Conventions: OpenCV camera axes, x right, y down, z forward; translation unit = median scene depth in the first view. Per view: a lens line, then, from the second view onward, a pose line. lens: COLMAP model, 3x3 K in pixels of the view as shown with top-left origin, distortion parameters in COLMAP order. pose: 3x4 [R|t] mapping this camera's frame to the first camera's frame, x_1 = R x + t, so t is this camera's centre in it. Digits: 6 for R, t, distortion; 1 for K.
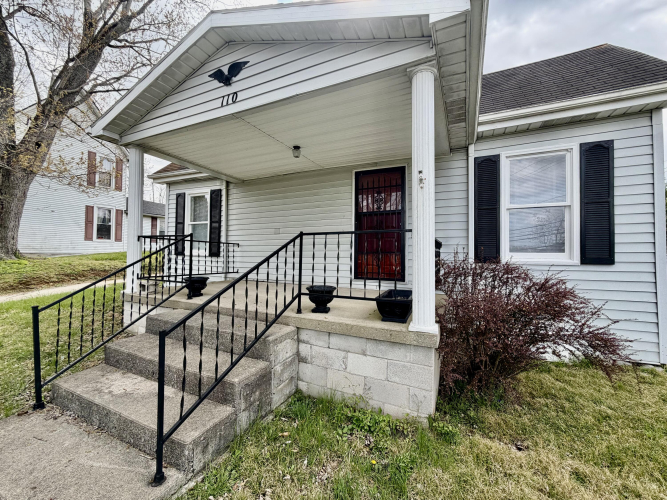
lens RADIAL K [[266.5, 0, 336.0], [0, 266.5, 248.5], [0, 0, 1]] dist [0.000026, -0.000429]
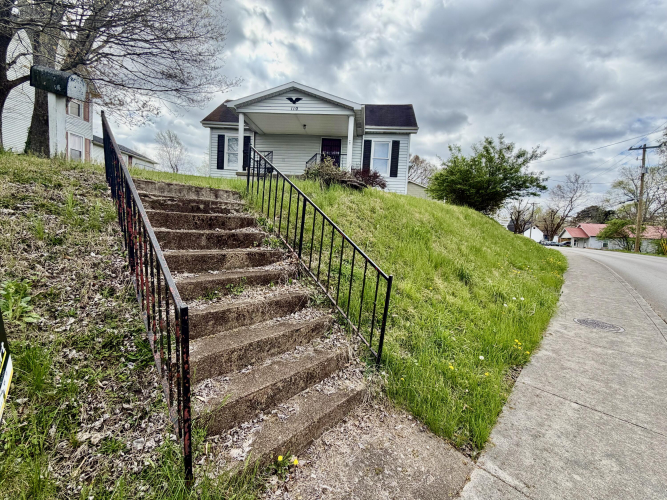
lens RADIAL K [[266.5, 0, 338.0], [0, 266.5, 248.8], [0, 0, 1]] dist [0.000026, -0.000429]
pose [[0.941721, 0.022910, 0.335613, -0.835227], [-0.056710, 0.994211, 0.091258, 0.703641], [-0.331580, -0.104972, 0.937569, -2.082311]]
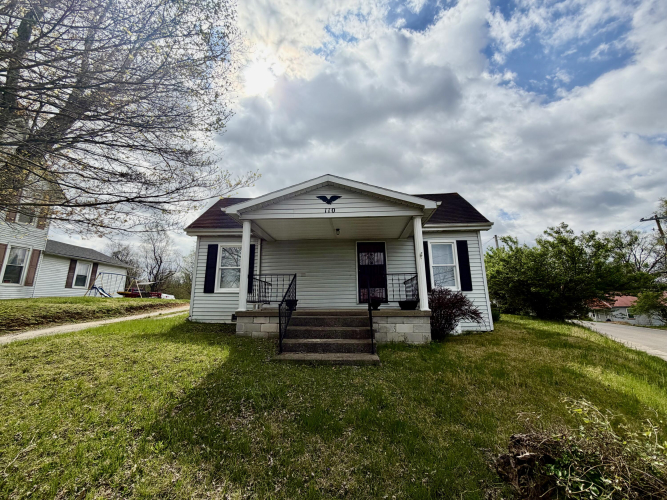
lens RADIAL K [[266.5, 0, 338.2], [0, 266.5, 246.7], [0, 0, 1]] dist [0.000026, -0.000429]
pose [[0.927987, 0.061881, 0.367438, -0.971333], [0.011087, 0.981091, -0.193229, 0.118475], [-0.372448, 0.183388, 0.909754, -0.796395]]
